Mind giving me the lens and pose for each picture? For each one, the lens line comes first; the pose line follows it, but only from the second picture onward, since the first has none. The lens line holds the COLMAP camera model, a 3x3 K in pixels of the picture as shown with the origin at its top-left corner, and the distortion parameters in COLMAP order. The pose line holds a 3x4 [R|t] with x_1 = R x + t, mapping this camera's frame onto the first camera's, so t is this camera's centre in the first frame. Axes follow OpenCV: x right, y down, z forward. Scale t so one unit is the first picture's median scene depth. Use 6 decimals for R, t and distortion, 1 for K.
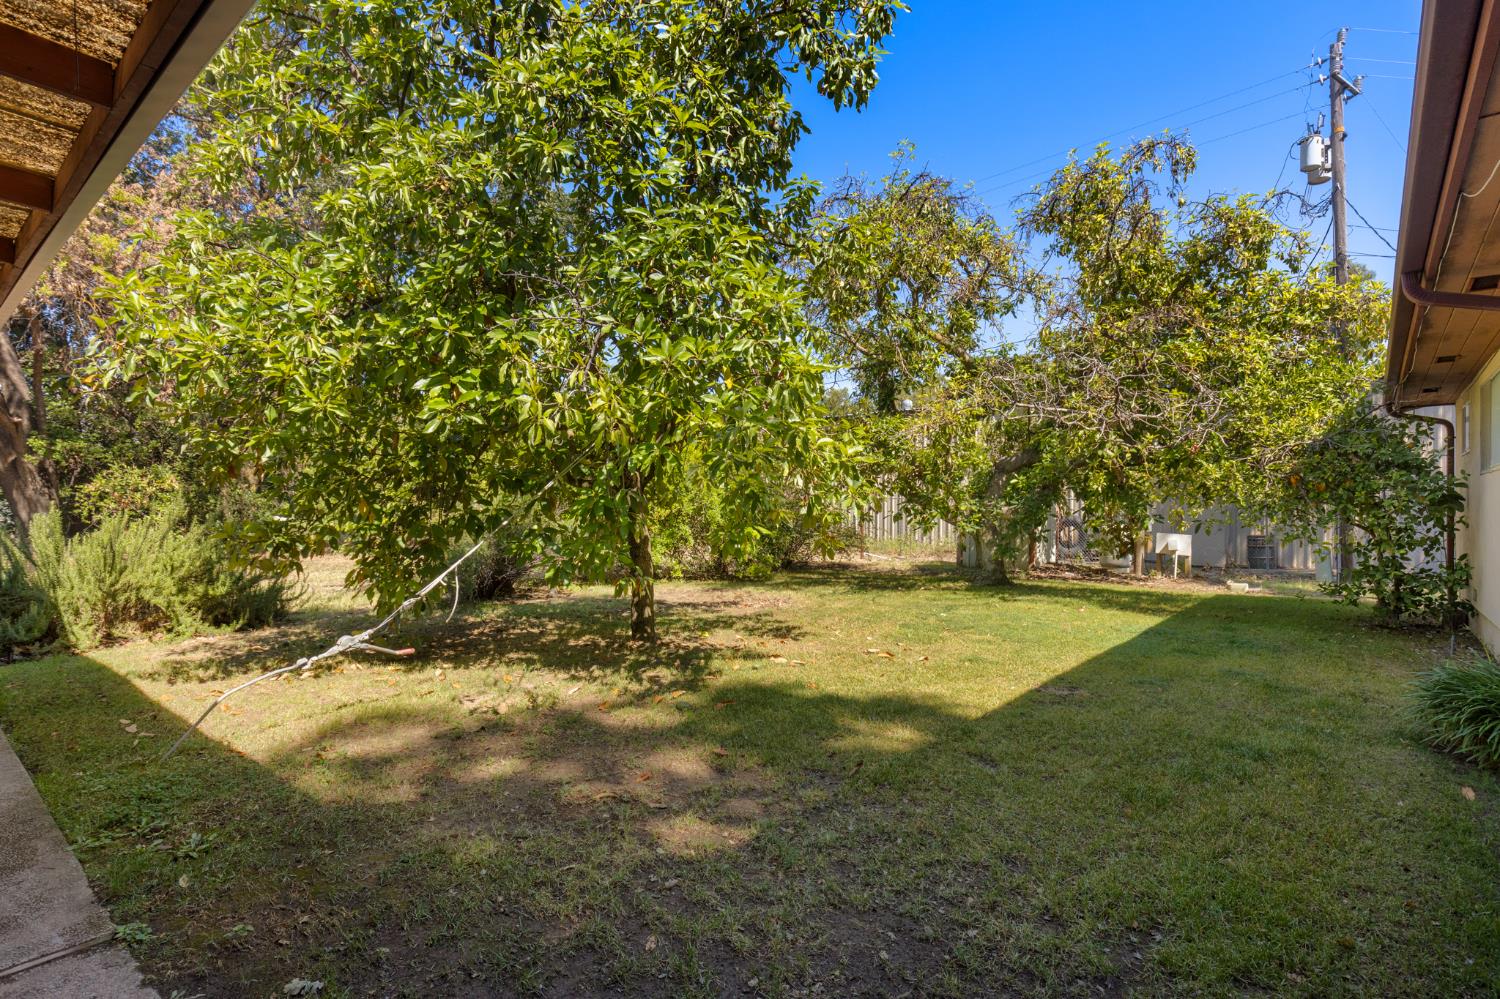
lens RADIAL K [[737.6, 0, 747.6], [0, 737.6, 506.1], [0, 0, 1]] dist [-0.001415, -0.000163]
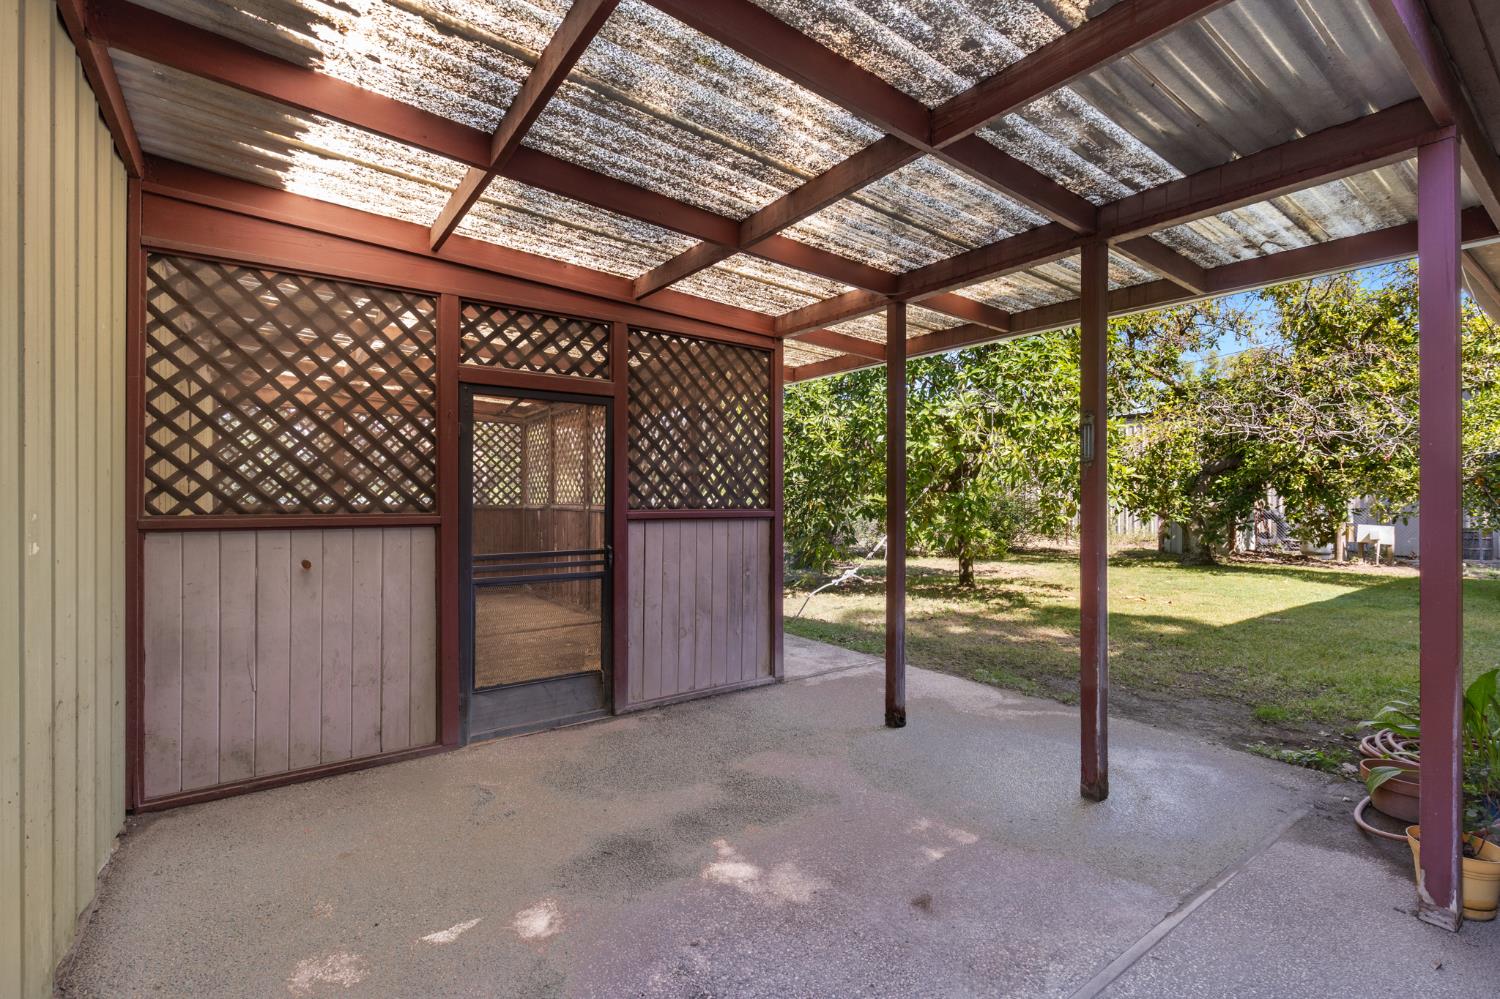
lens RADIAL K [[659.8, 0, 750.1], [0, 659.8, 494.5], [0, 0, 1]] dist [-0.003358, -0.000073]
pose [[0.969368, -0.003938, -0.245583, -0.137853], [0.001784, 0.999958, -0.008989, -0.003484], [0.245608, 0.008275, 0.969334, -0.281245]]
